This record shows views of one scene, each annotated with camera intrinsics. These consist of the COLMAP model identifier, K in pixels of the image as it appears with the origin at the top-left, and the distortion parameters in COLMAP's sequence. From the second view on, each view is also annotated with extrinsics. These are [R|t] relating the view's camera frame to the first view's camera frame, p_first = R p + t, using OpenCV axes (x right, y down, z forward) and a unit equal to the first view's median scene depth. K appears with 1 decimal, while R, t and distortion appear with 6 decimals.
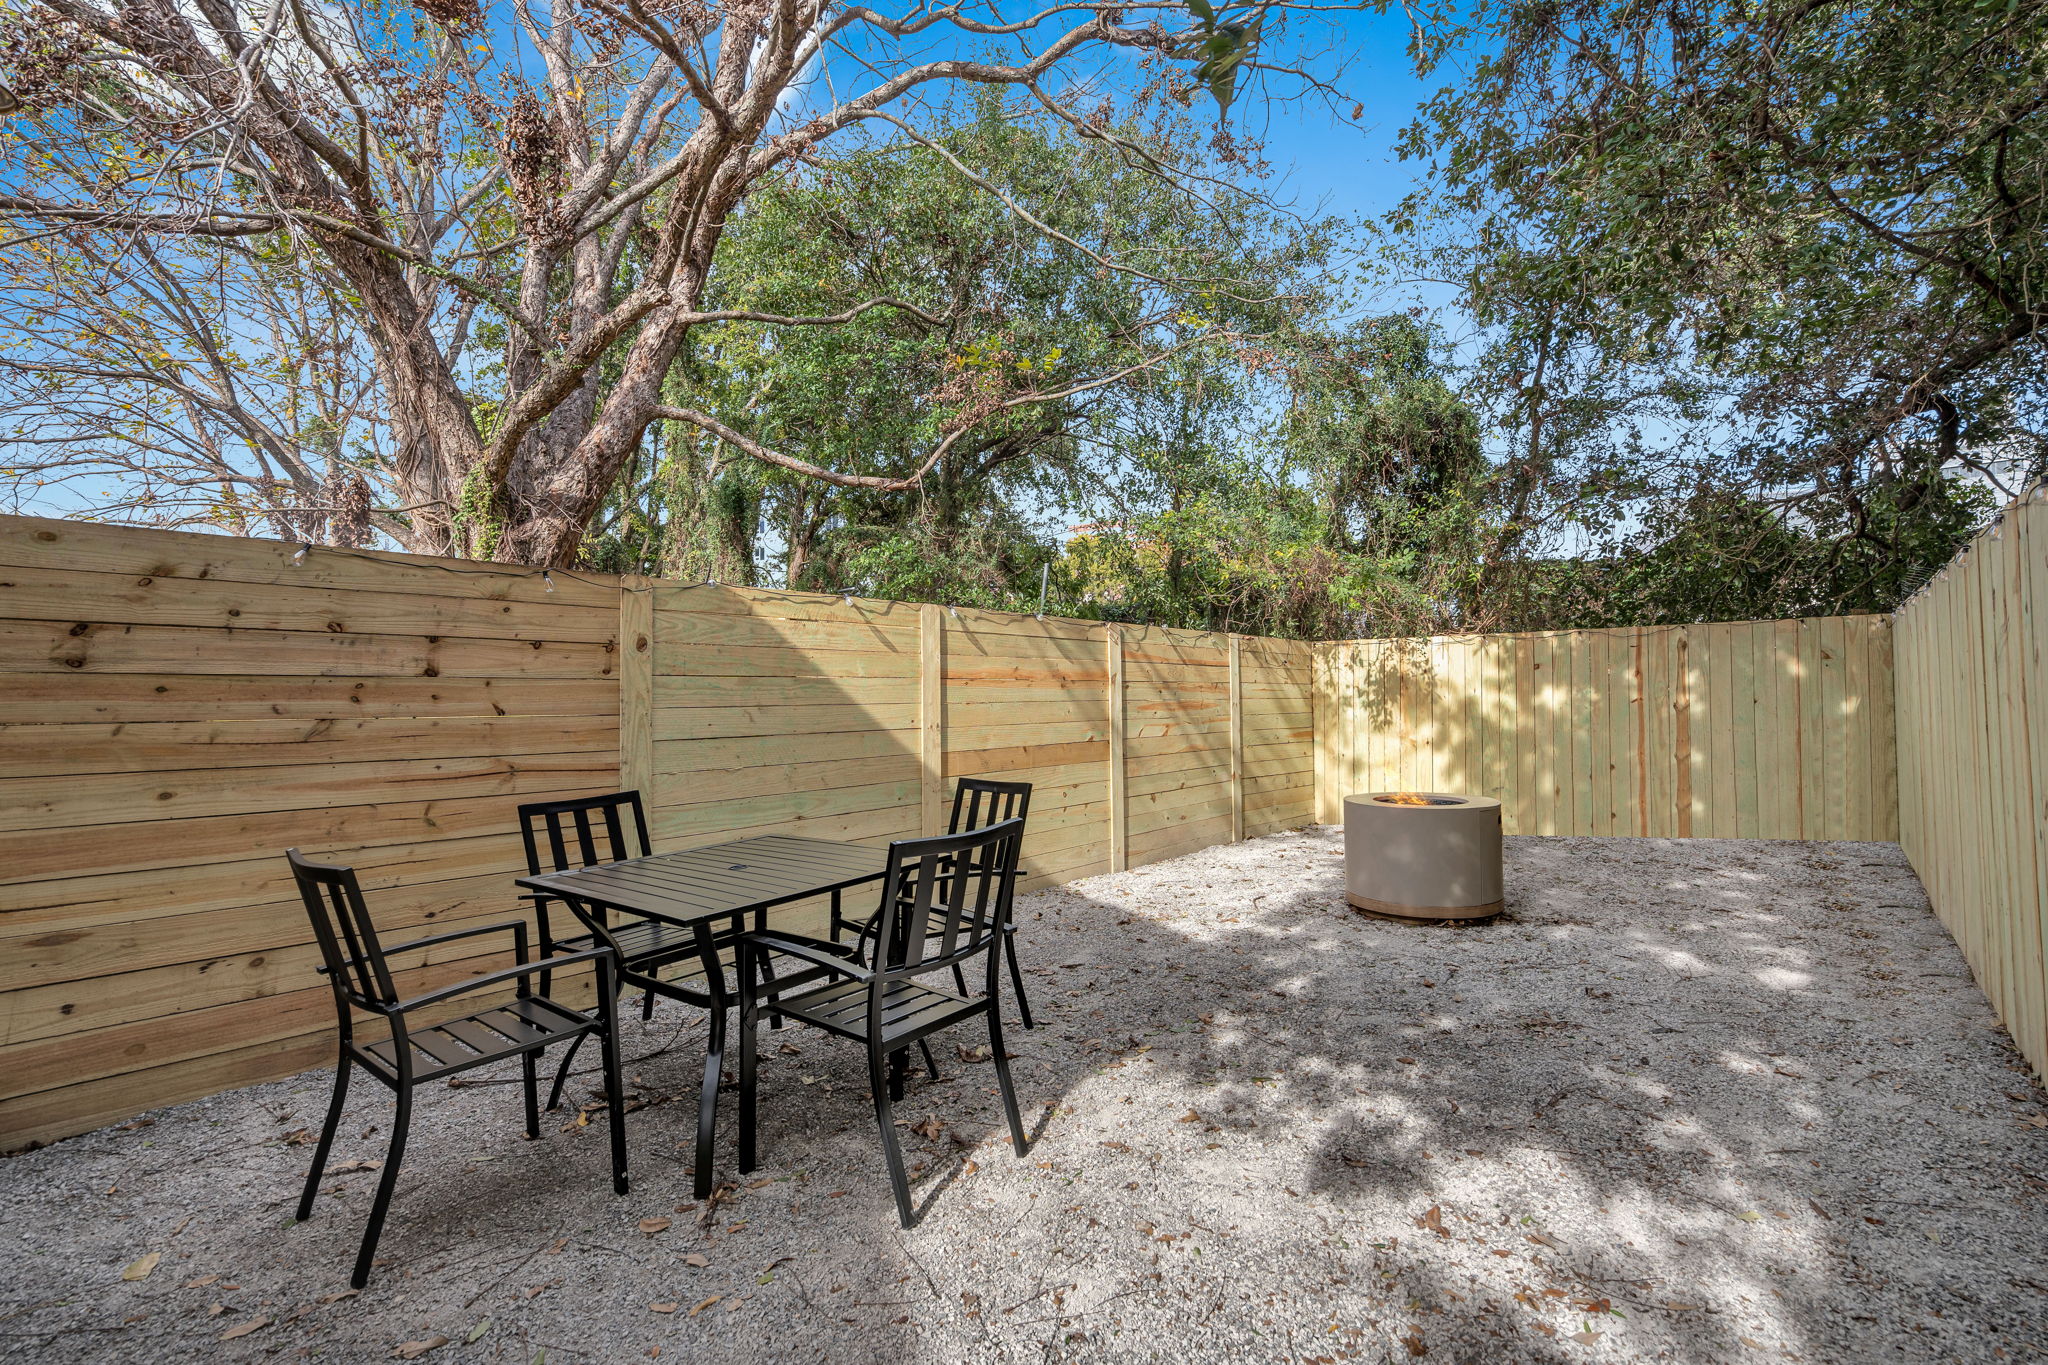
lens RADIAL K [[968.3, 0, 1024.0], [0, 968.3, 682.5], [0, 0, 1]] dist [0.001091, -0.000181]
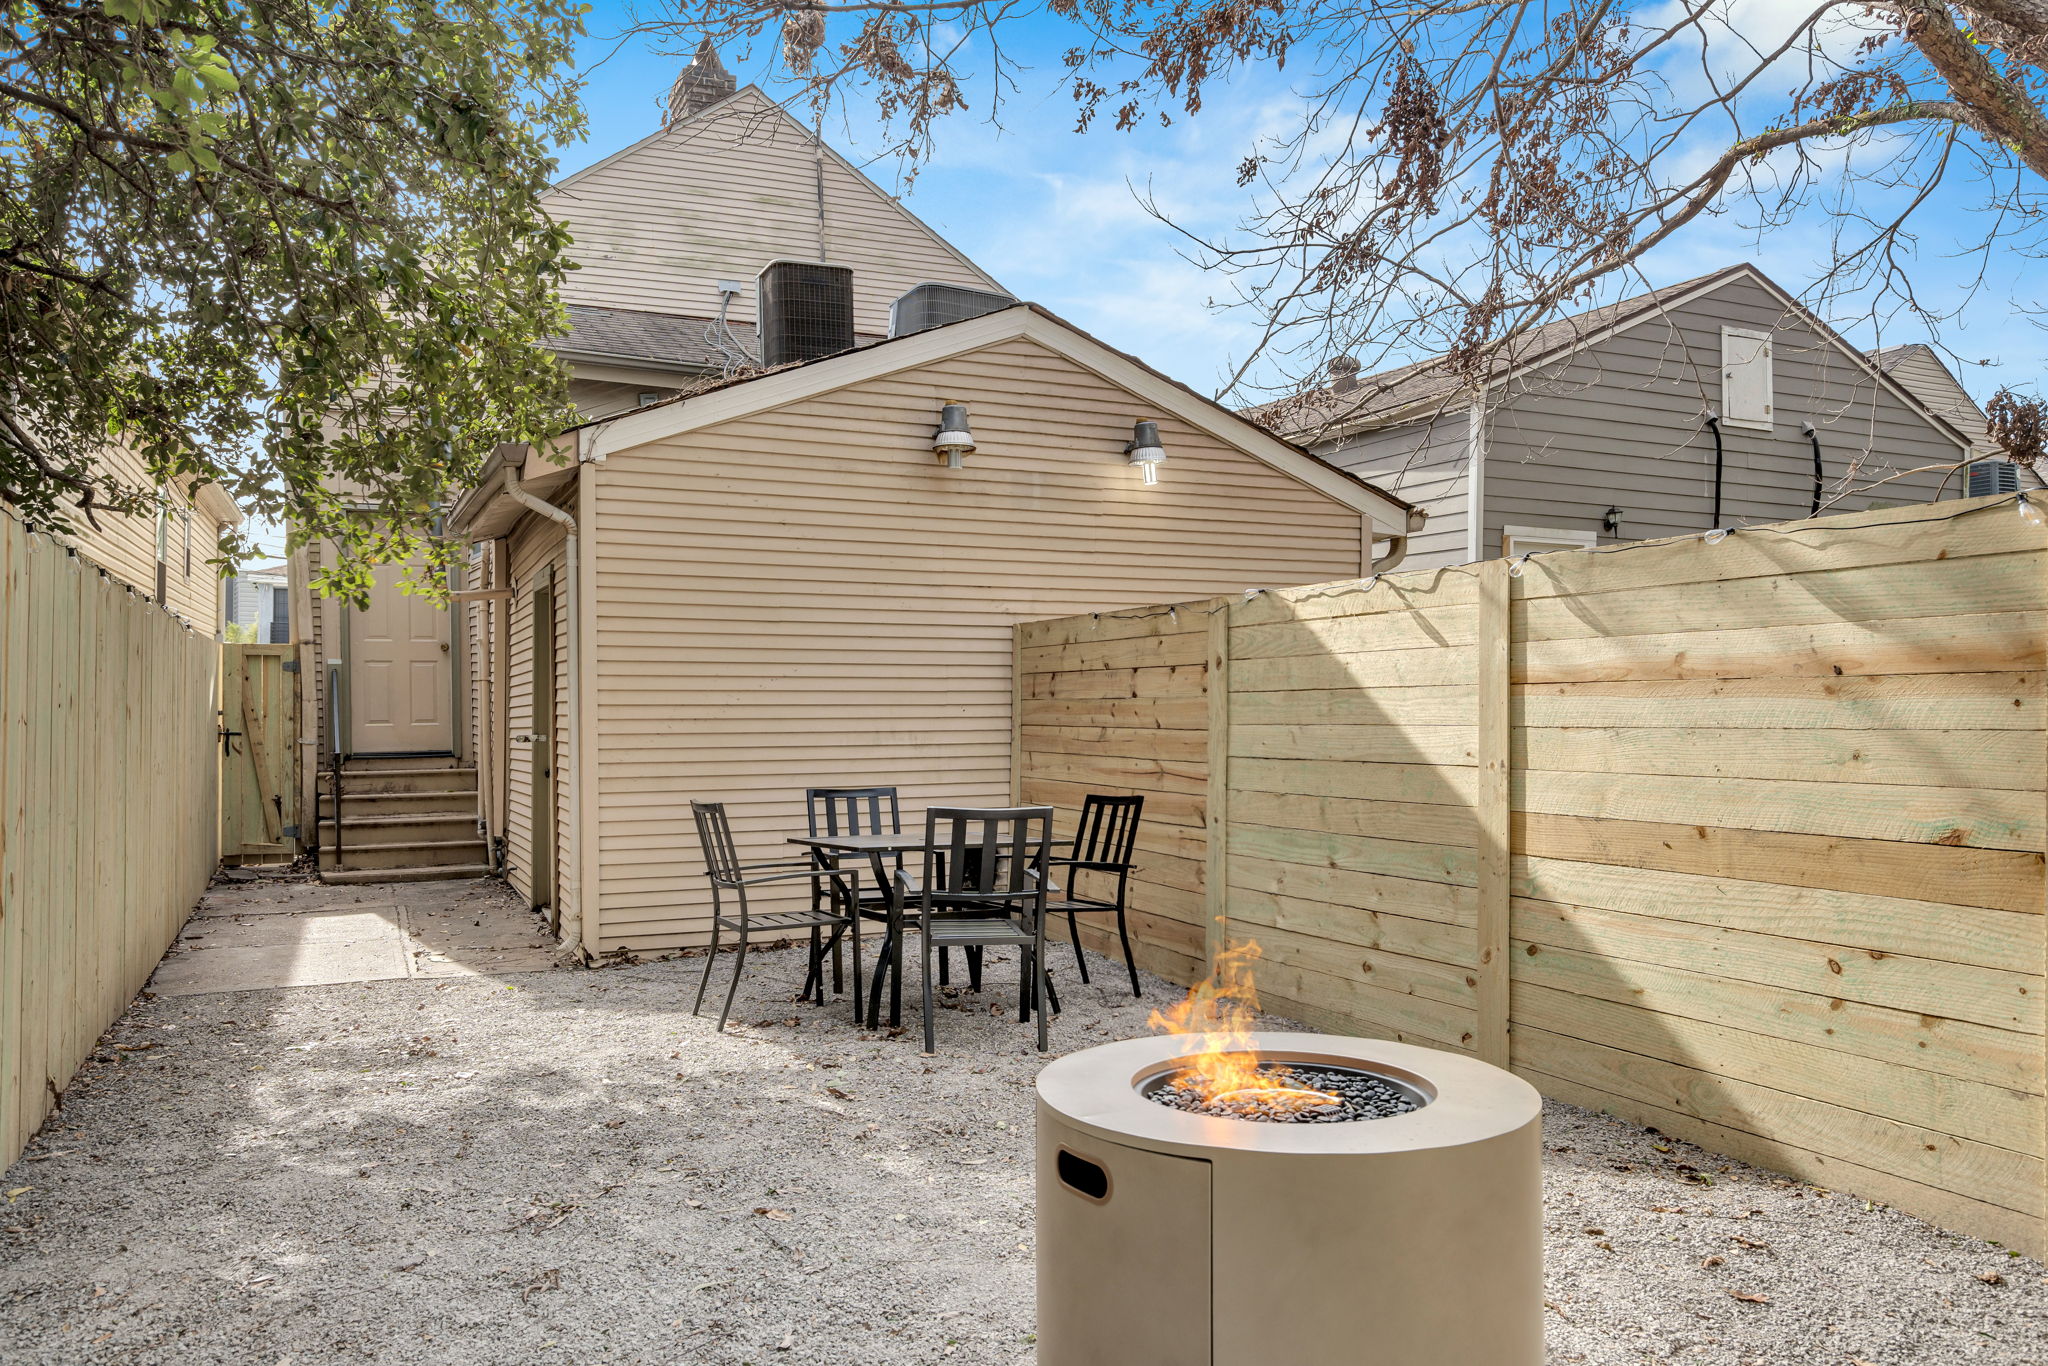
lens RADIAL K [[1506.7, 0, 1024.0], [0, 1506.7, 683.0], [0, 0, 1]] dist [-0.000661, -0.000864]
pose [[-0.427422, -0.000272, -0.904052, 1.044773], [0.028948, 0.999483, -0.013987, -0.000887], [0.903589, -0.032149, -0.427193, 1.357832]]
